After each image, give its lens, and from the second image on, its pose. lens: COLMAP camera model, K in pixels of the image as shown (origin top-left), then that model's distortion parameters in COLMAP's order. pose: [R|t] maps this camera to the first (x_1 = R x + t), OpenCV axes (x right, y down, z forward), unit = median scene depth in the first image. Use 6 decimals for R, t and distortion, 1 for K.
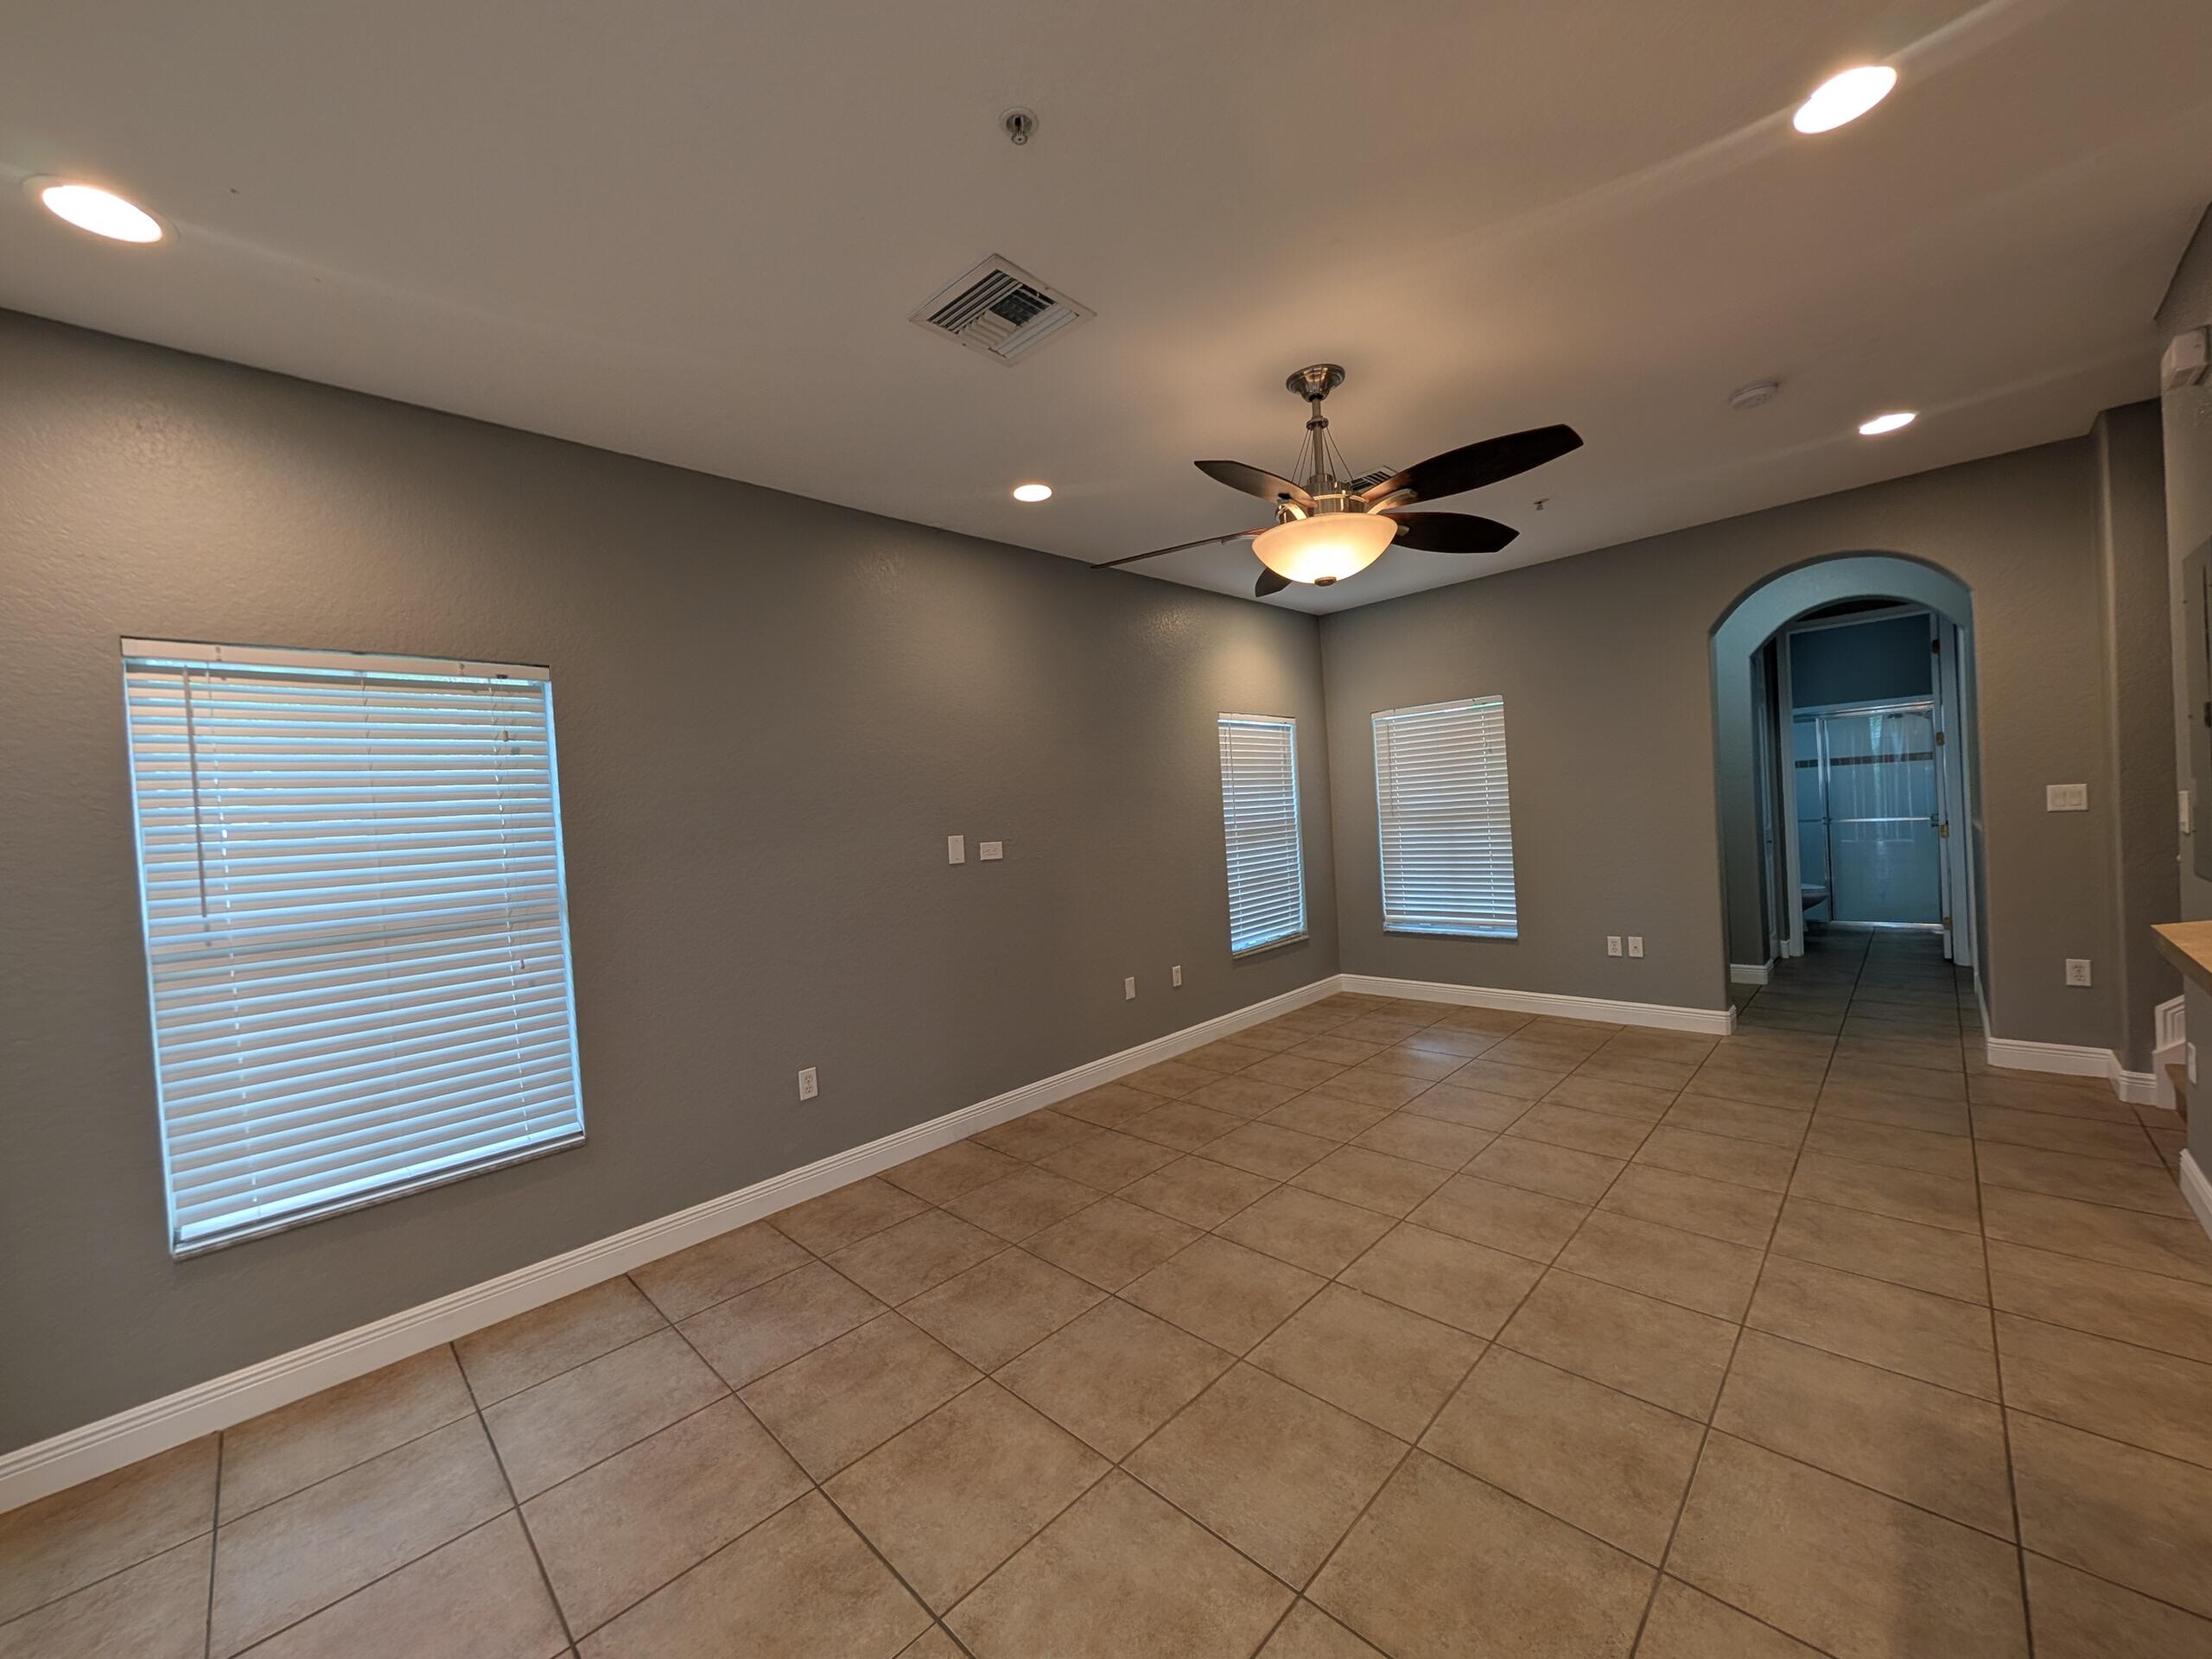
lens RADIAL K [[837.6, 0, 1108.3], [0, 837.6, 836.8], [0, 0, 1]] dist [-0.001706, 0.000591]
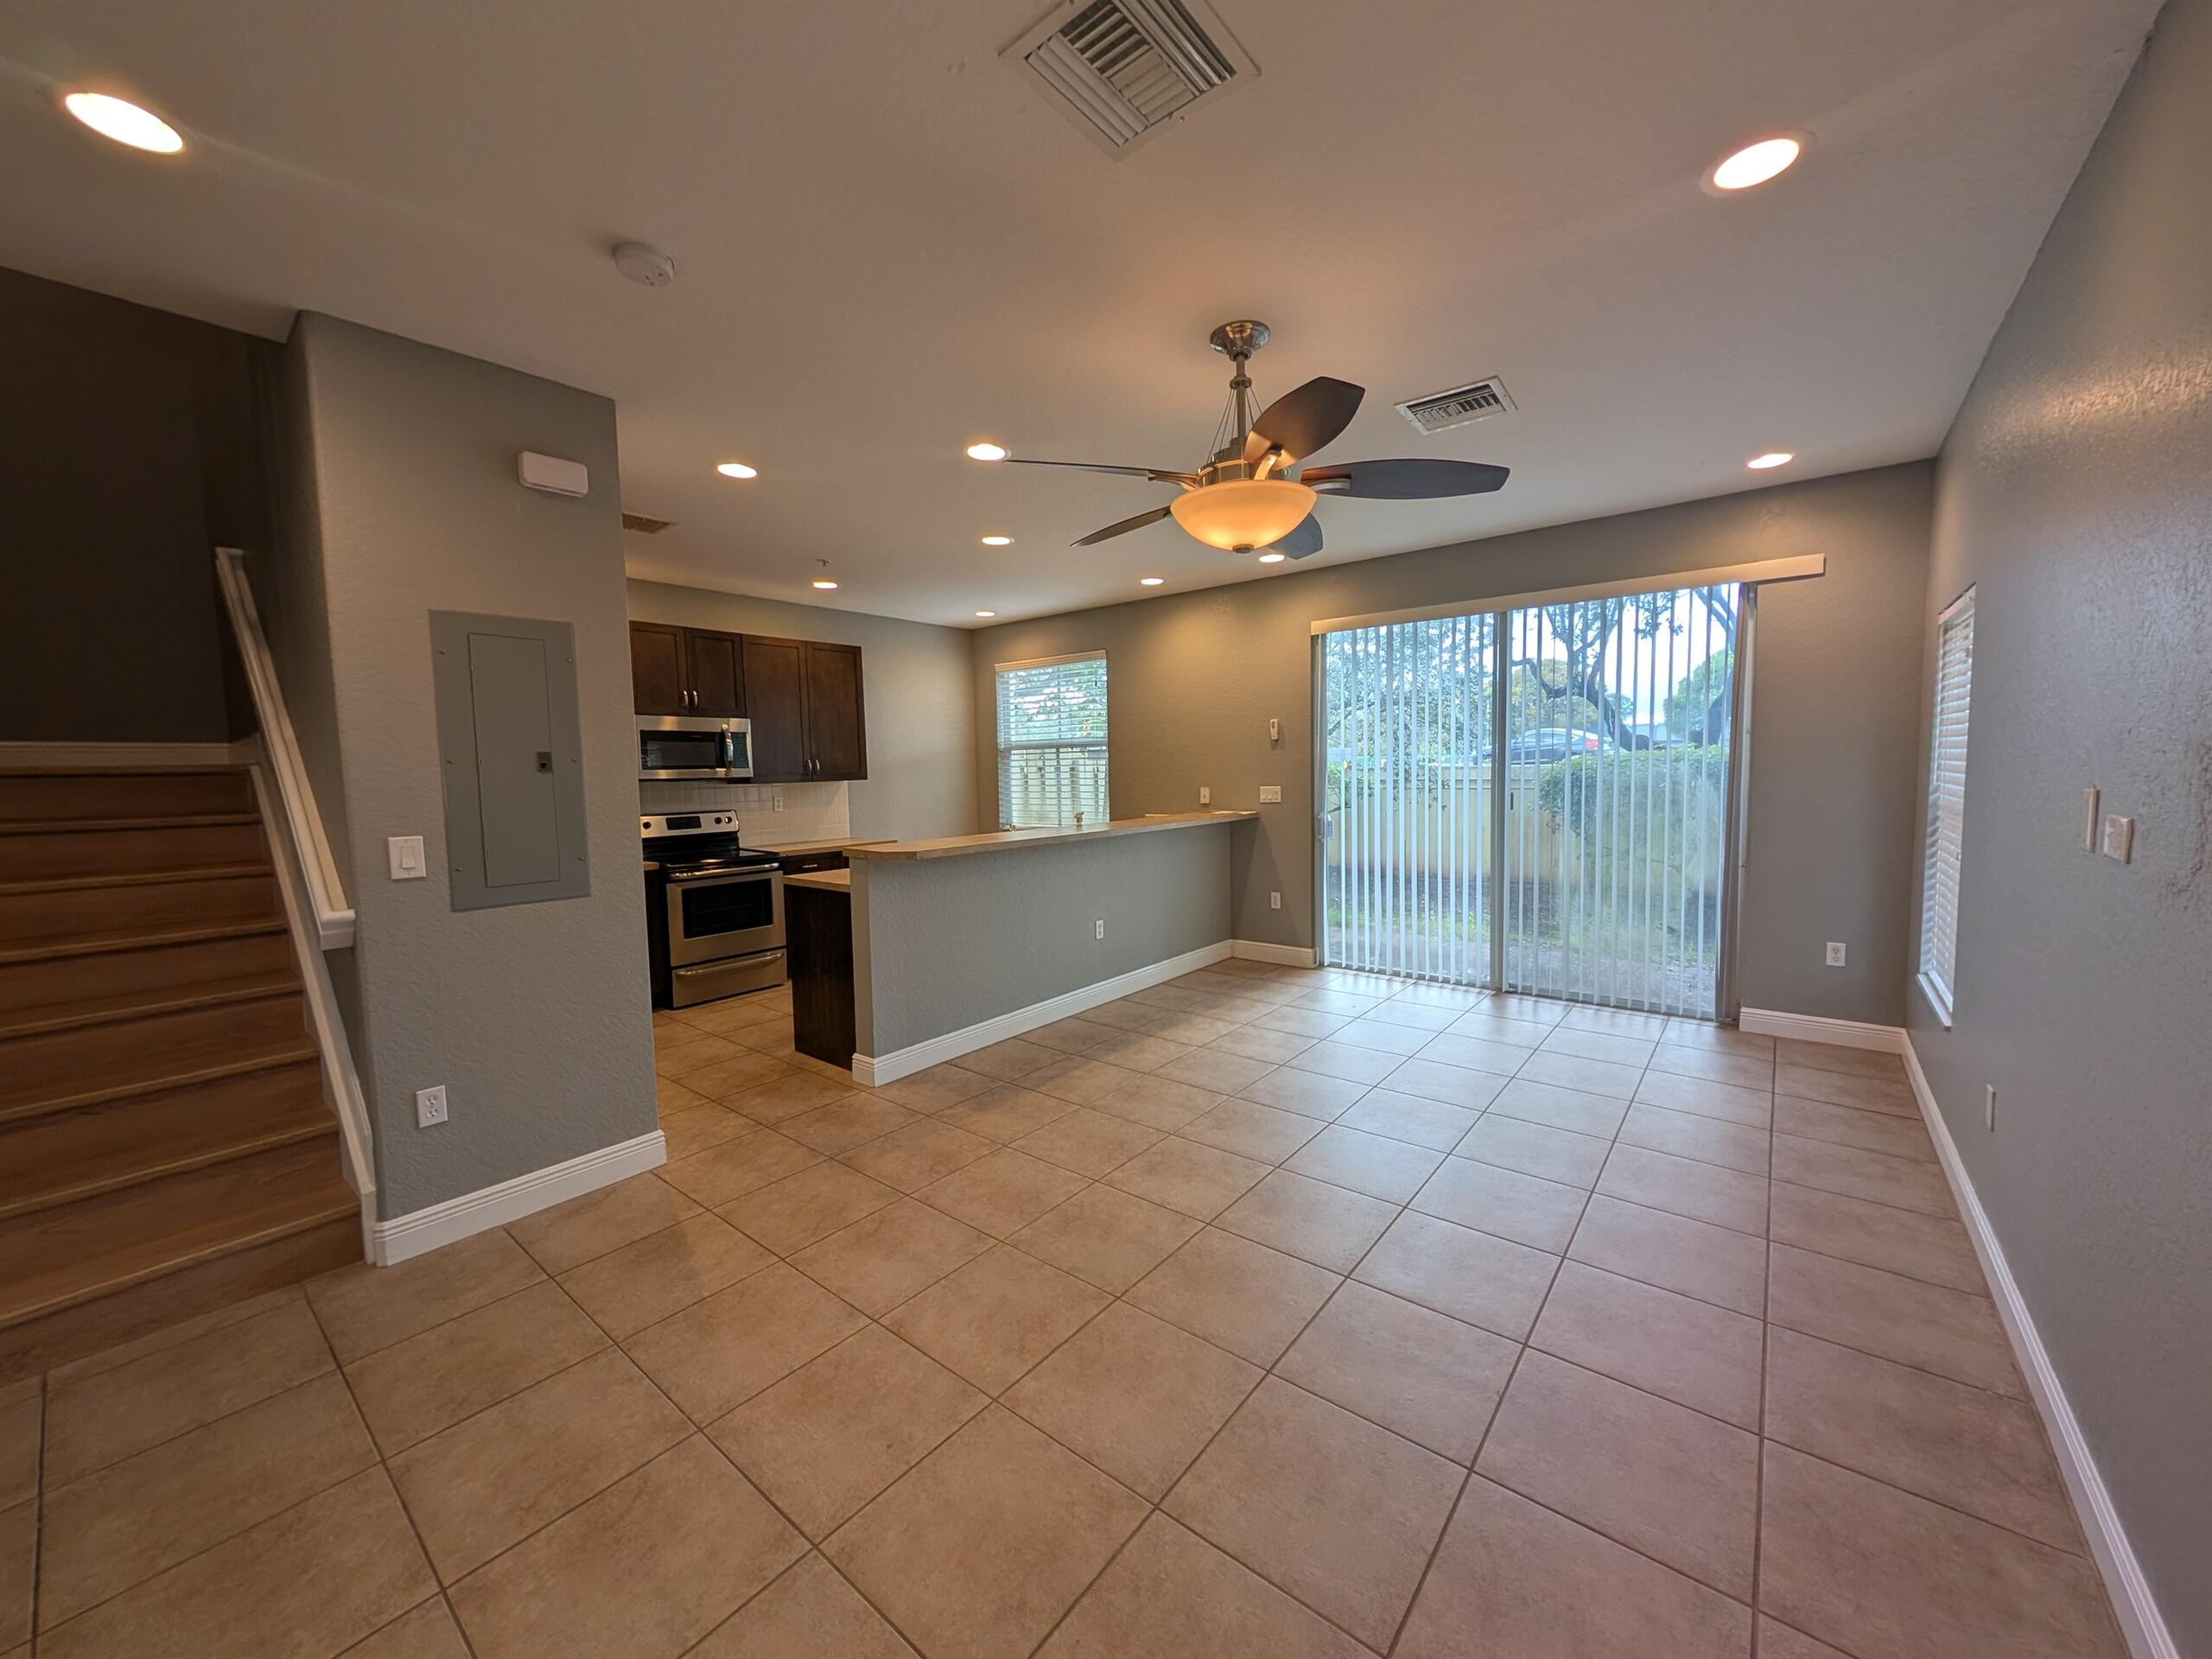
lens RADIAL K [[837.6, 0, 1114.5], [0, 837.6, 822.8], [0, 0, 1]] dist [-0.001706, 0.000591]
pose [[-0.990937, 0.091313, -0.098522, 0.536381], [0.081460, 0.991670, 0.099778, -0.098226], [0.106813, 0.090848, -0.990120, 1.989453]]
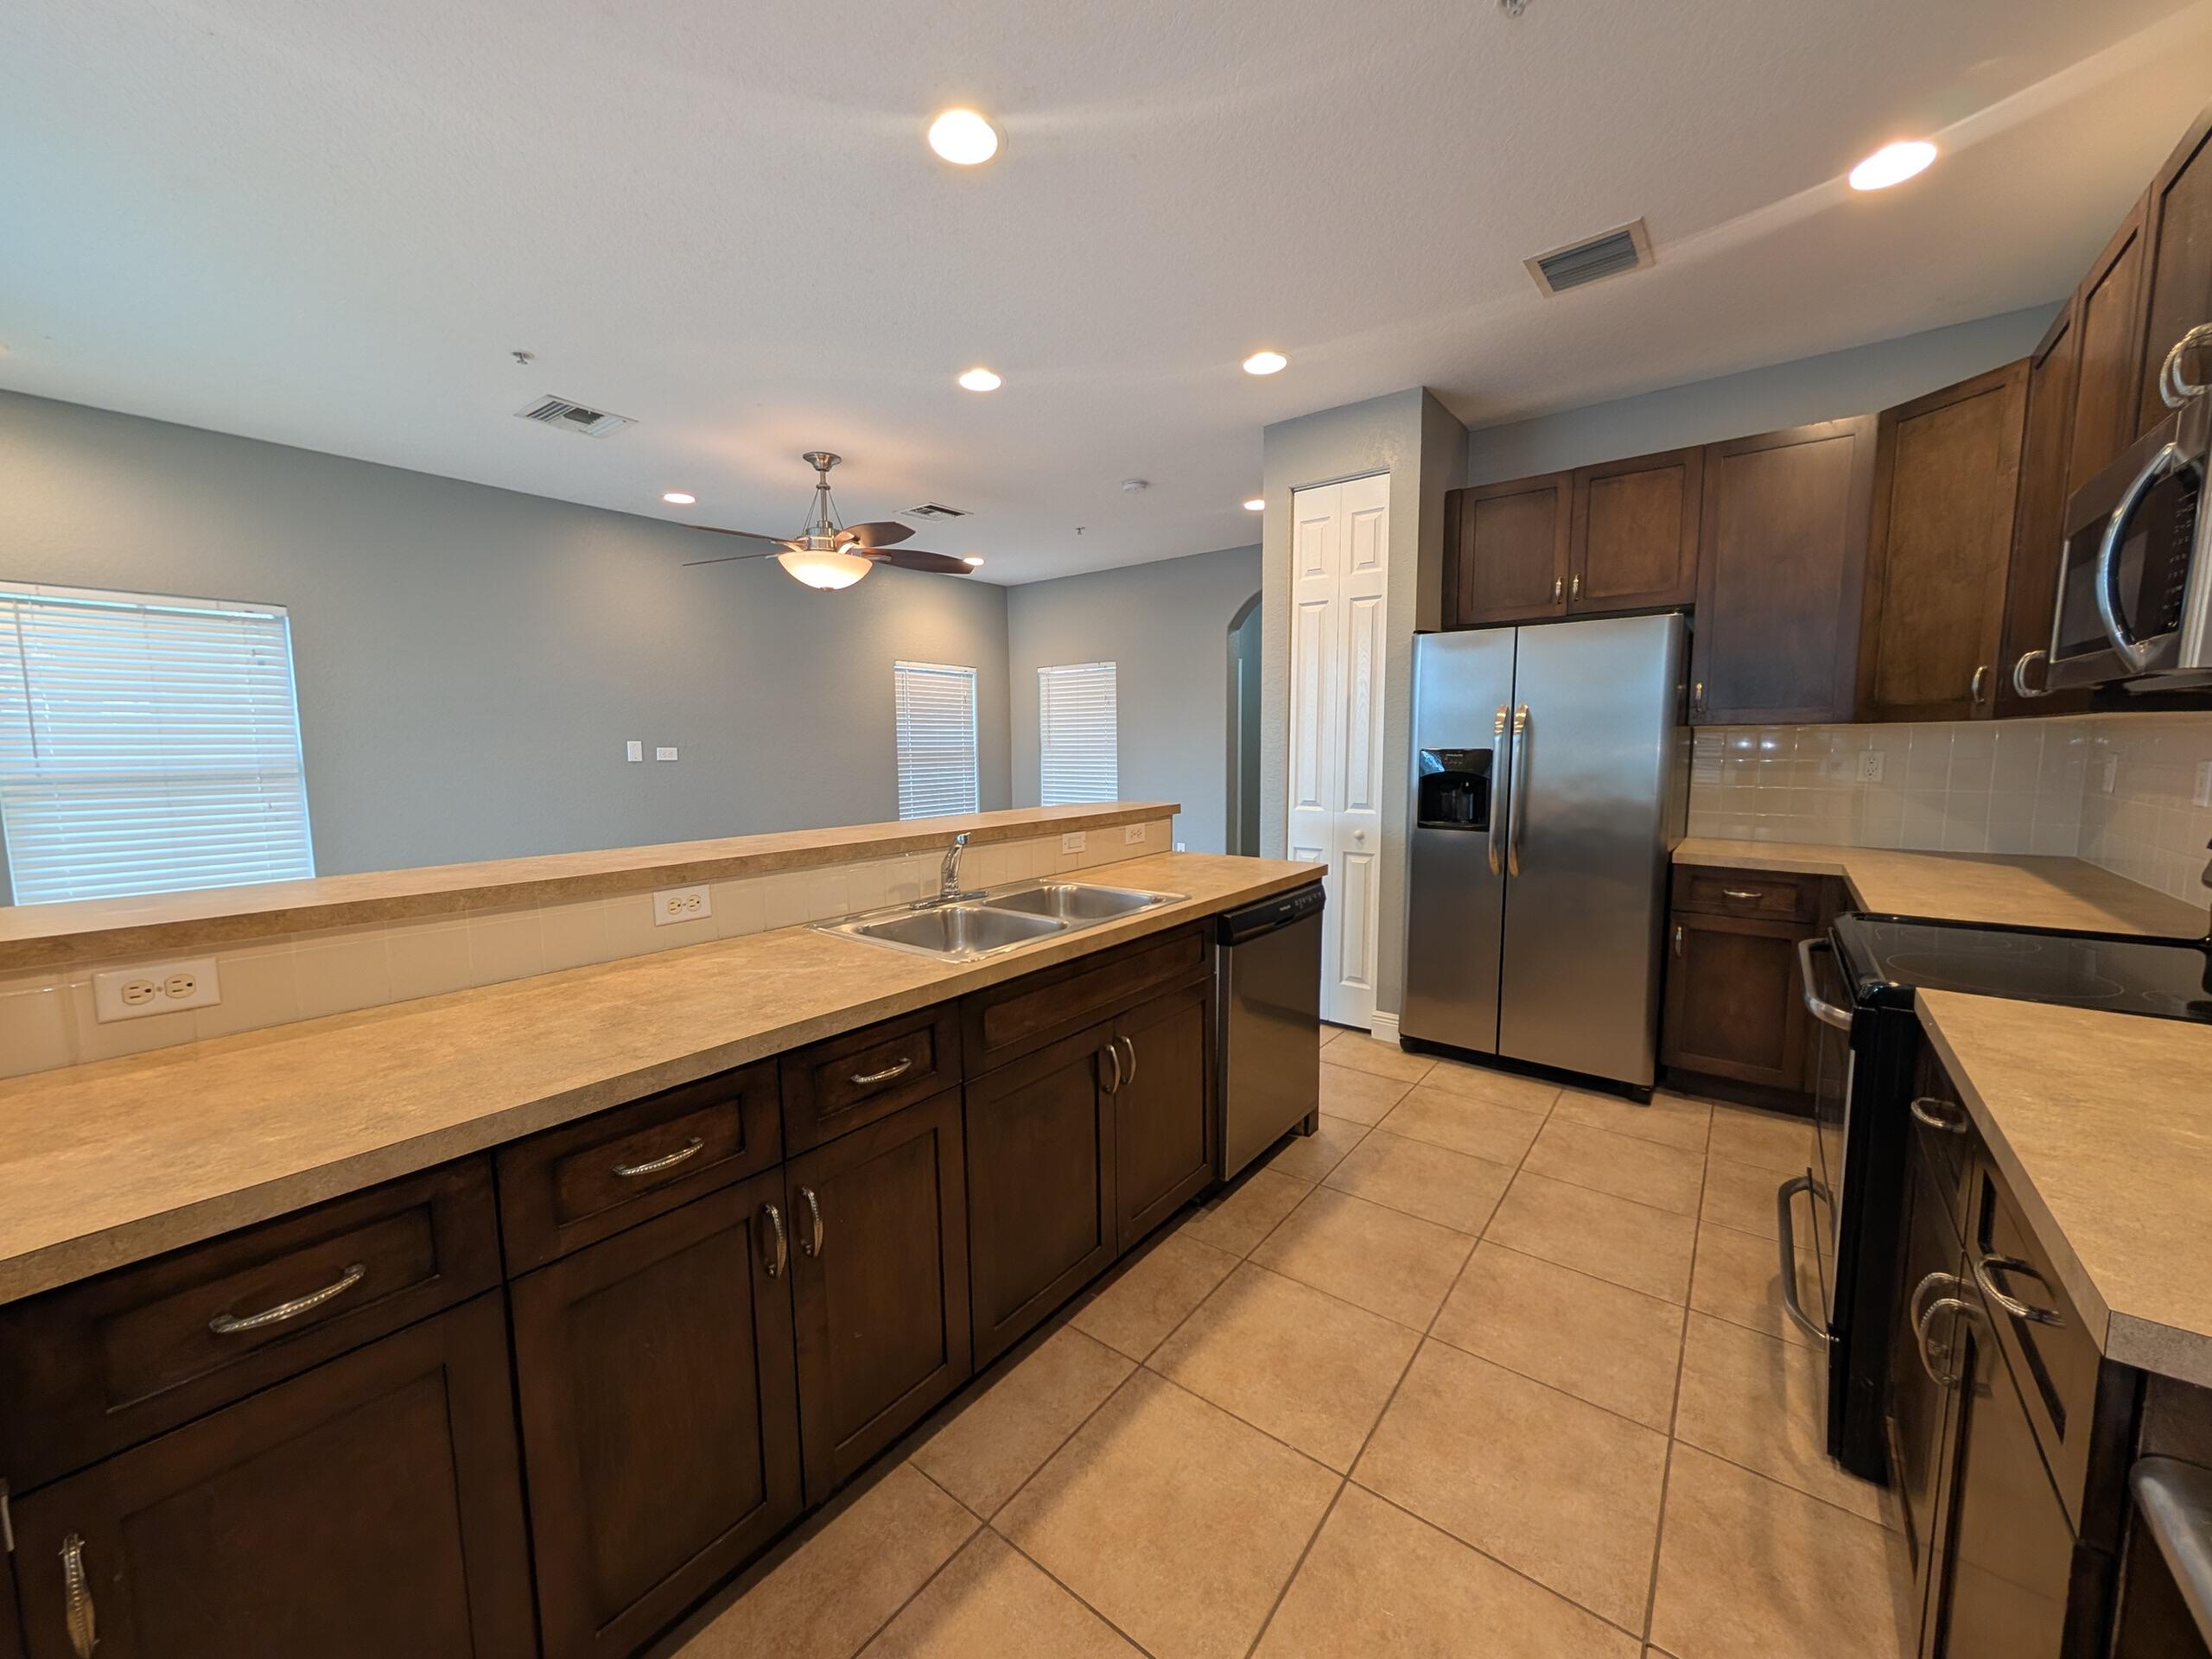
lens RADIAL K [[837.6, 0, 1106.8], [0, 837.6, 833.6], [0, 0, 1]] dist [-0.001706, 0.000591]
pose [[0.991942, 0.044127, 0.118759, 0.618164], [-0.053142, 0.995853, 0.073845, 0.010253], [-0.115008, -0.079561, 0.990173, -0.668865]]
